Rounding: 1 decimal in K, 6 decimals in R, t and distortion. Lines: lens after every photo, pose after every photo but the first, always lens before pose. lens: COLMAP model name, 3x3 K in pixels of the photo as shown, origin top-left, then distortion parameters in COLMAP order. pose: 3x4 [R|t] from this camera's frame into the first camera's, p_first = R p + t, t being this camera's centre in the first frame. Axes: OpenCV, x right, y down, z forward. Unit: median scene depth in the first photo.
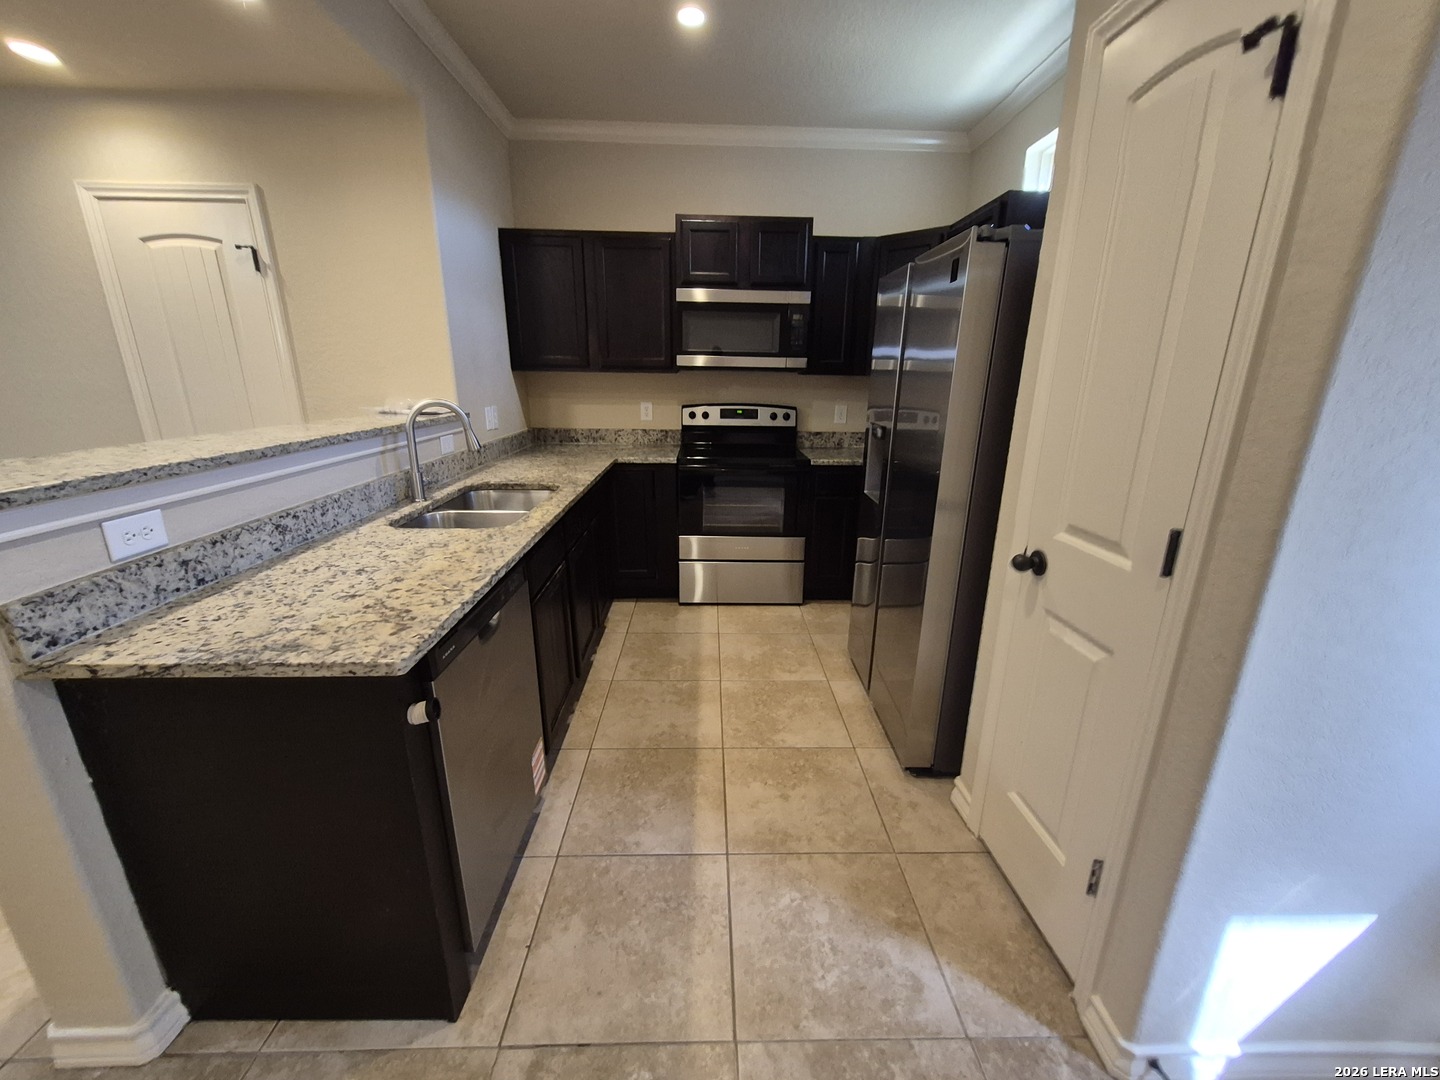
lens RADIAL K [[567.2, 0, 721.1], [0, 567.2, 534.4], [0, 0, 1]] dist [0.003576, 0.000207]
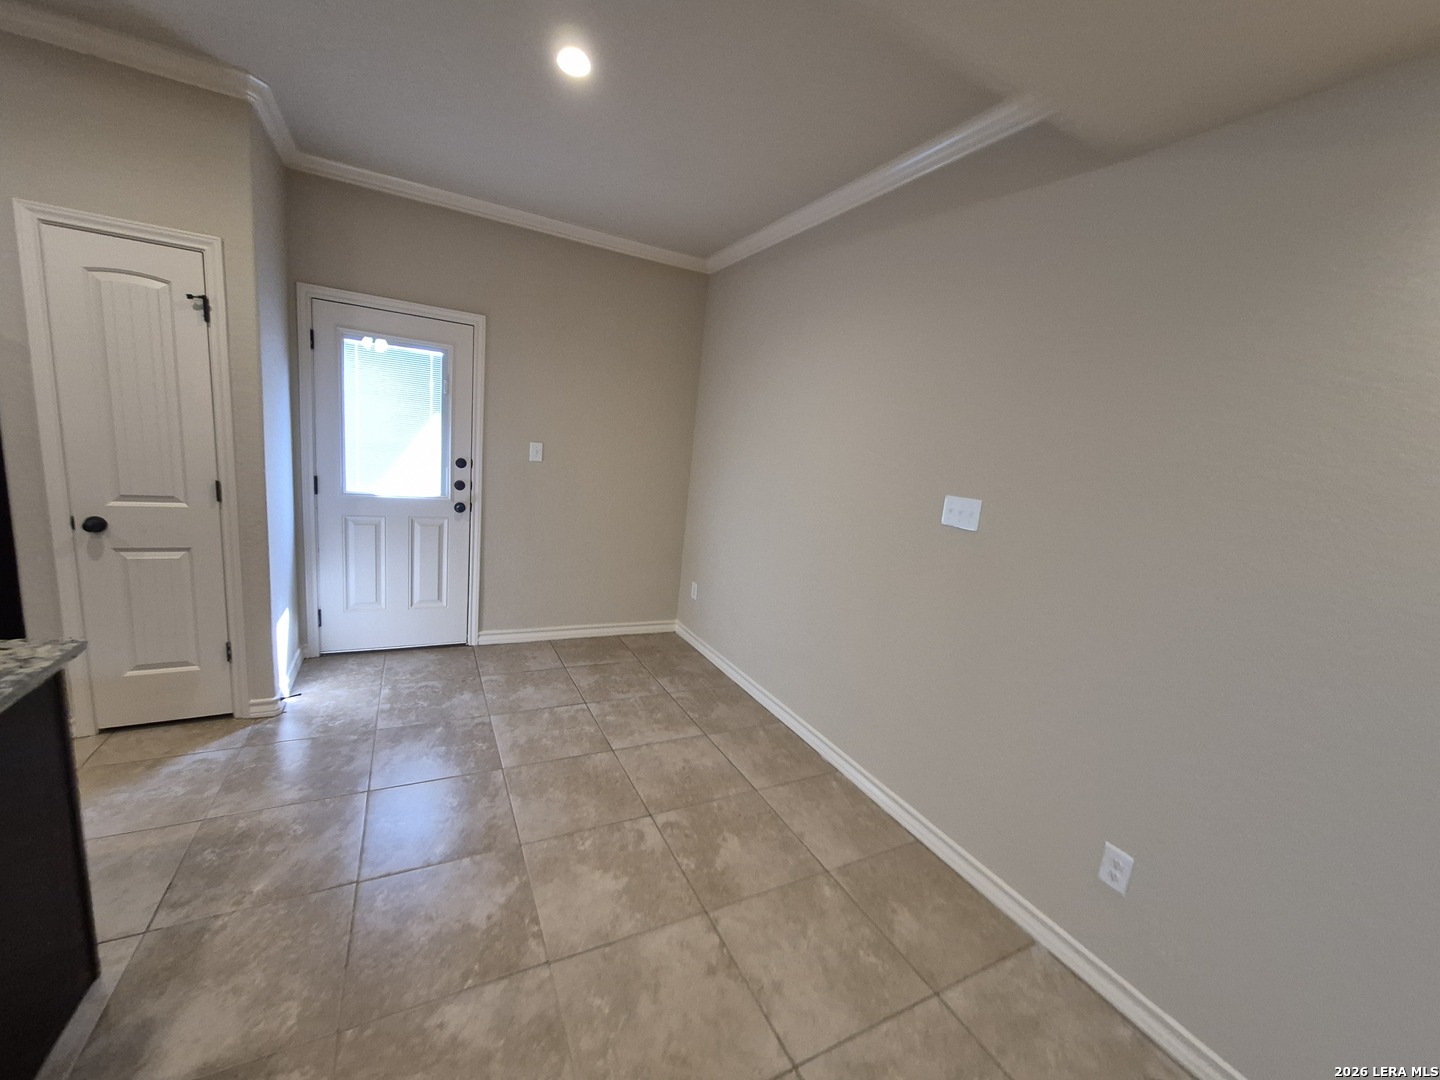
lens RADIAL K [[567.2, 0, 713.5], [0, 567.2, 546.6], [0, 0, 1]] dist [0.003576, 0.000207]
pose [[-0.423551, -0.220532, 0.878618, -1.523000], [0.155223, 0.937900, 0.310240, -0.113263], [-0.892474, 0.267784, -0.363017, 0.045617]]
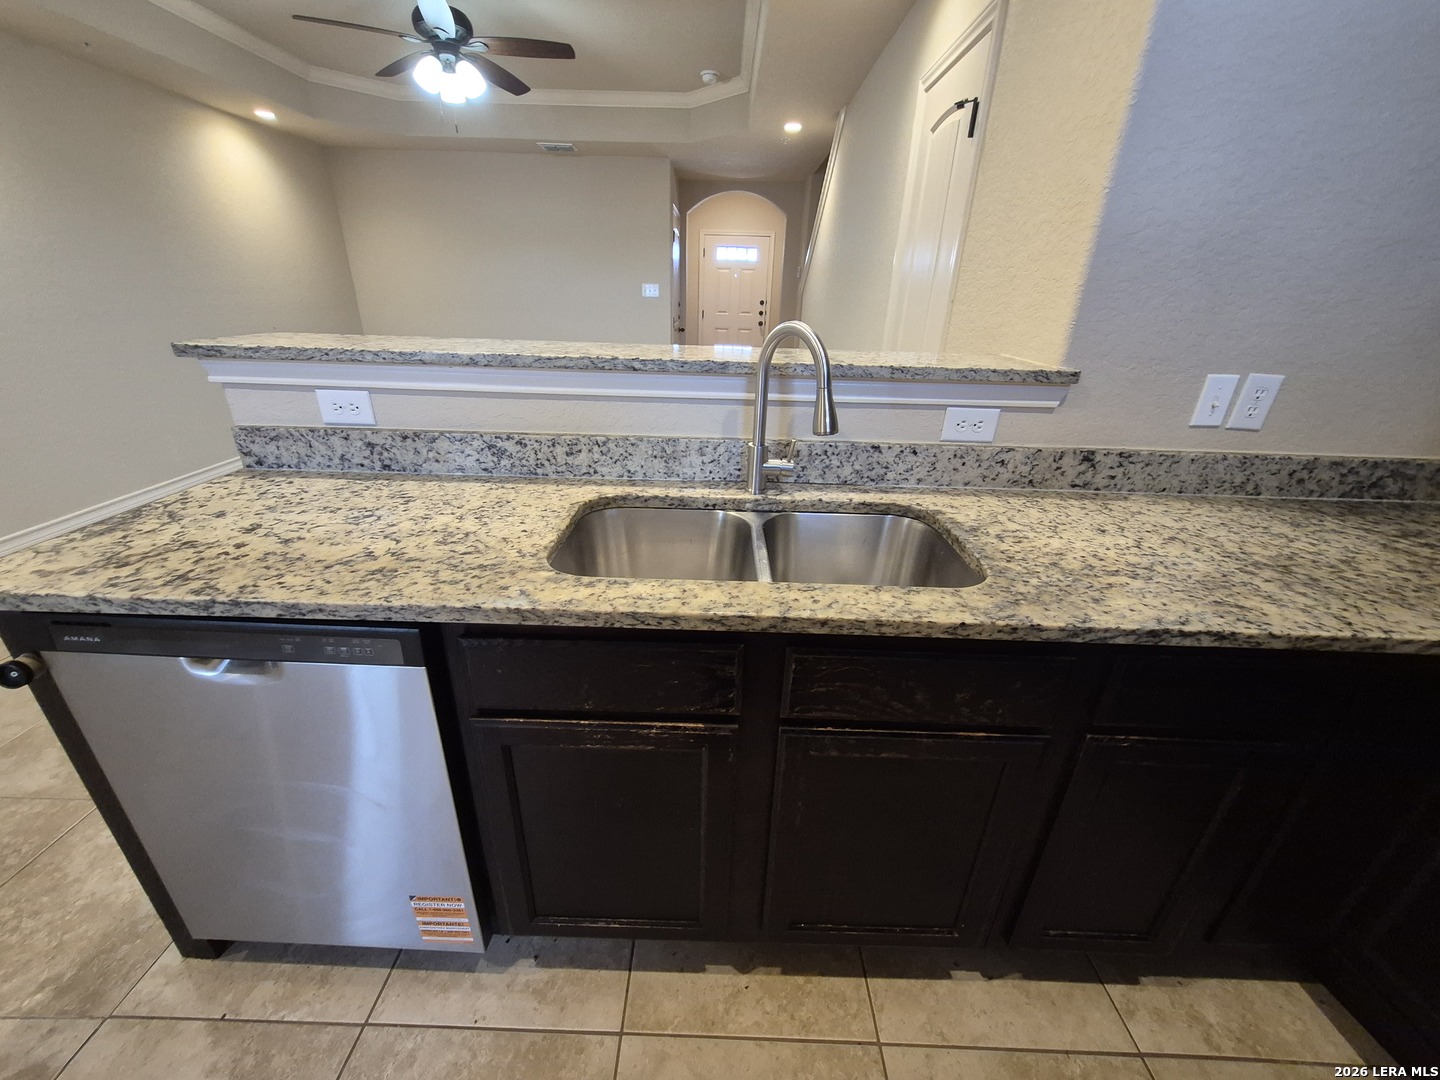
lens RADIAL K [[567.2, 0, 714.9], [0, 567.2, 552.2], [0, 0, 1]] dist [0.003576, 0.000207]
pose [[-0.041577, 0.407417, -0.912295, 0.084564], [-0.301855, 0.865296, 0.400184, -0.331096], [0.952447, 0.292019, 0.087004, 1.300839]]
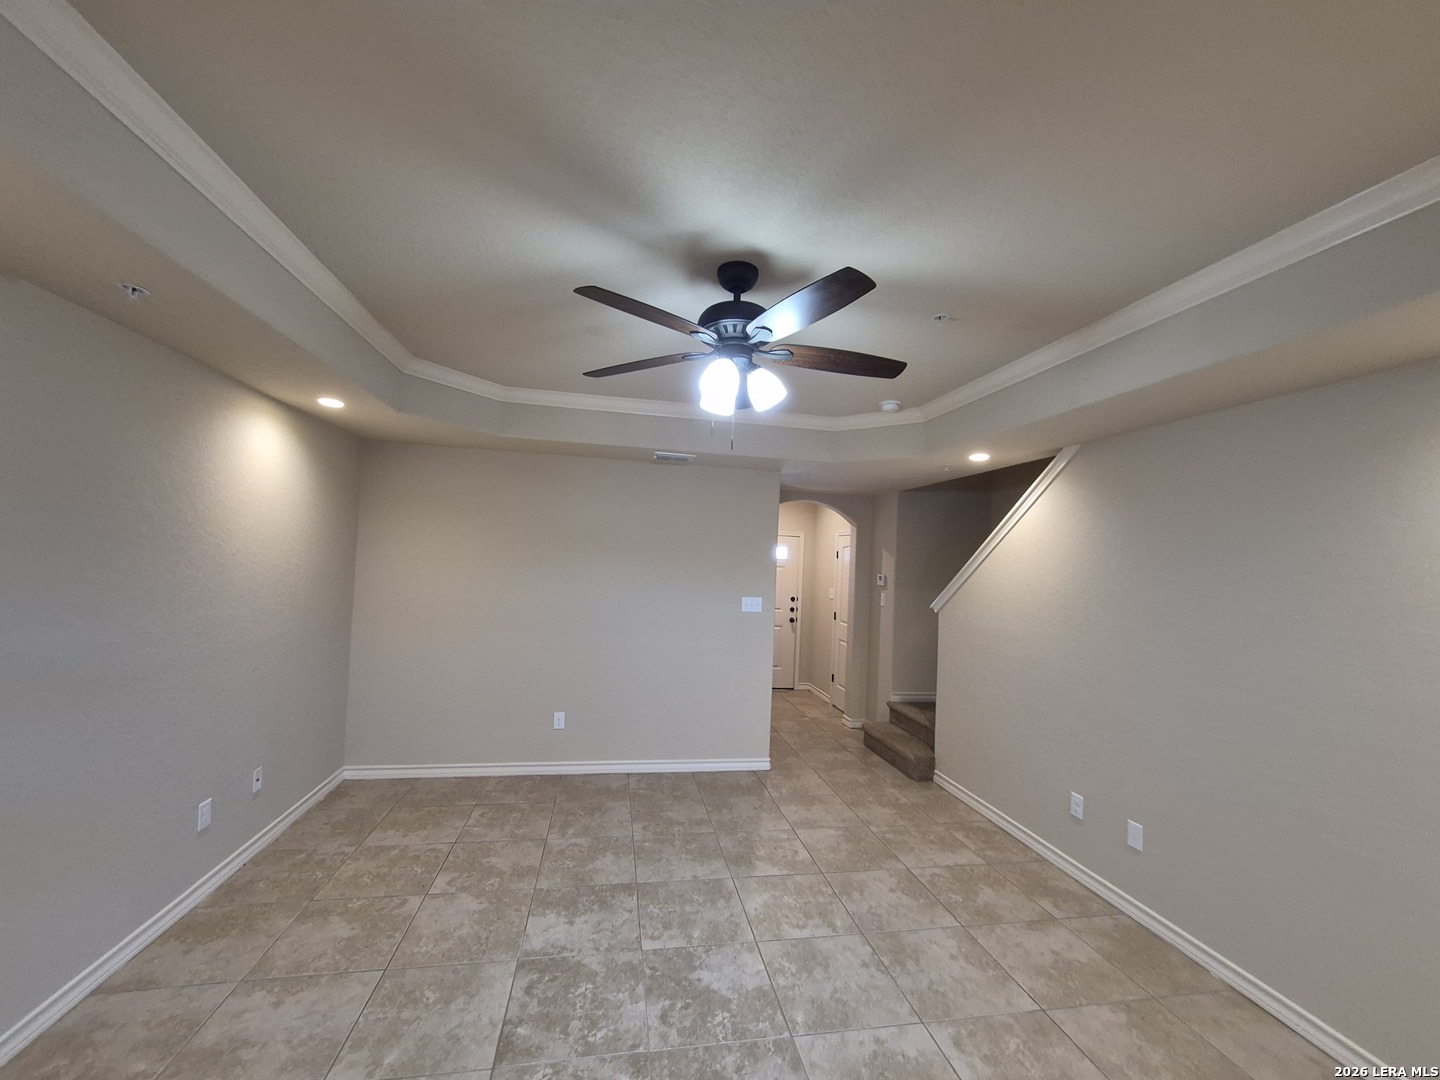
lens RADIAL K [[567.2, 0, 709.5], [0, 567.2, 554.0], [0, 0, 1]] dist [0.003576, 0.000207]
pose [[0.139940, -0.014291, -0.990057, -1.015423], [-0.319145, 0.945882, -0.058763, -0.204653], [0.937317, 0.324195, 0.127806, 0.017434]]
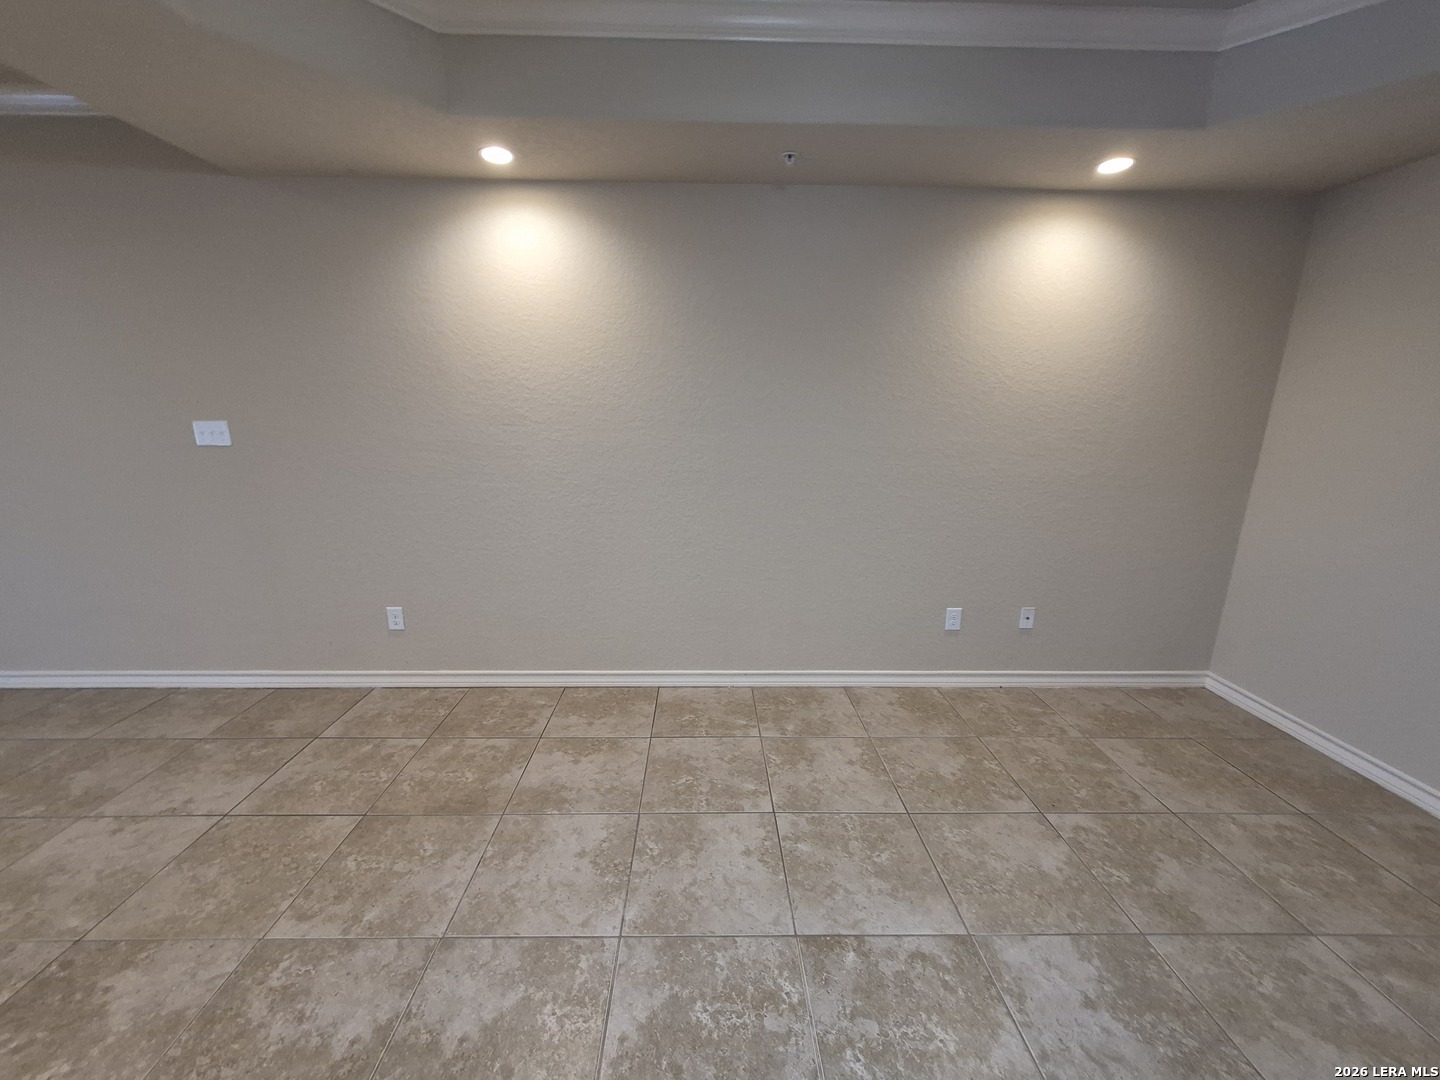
lens RADIAL K [[567.2, 0, 712.5], [0, 567.2, 545.4], [0, 0, 1]] dist [0.003576, 0.000207]
pose [[-0.999711, -0.021928, 0.009875, -2.120366], [-0.014033, 0.865385, 0.500911, -0.268360], [-0.019530, 0.500627, -0.865443, 0.653854]]
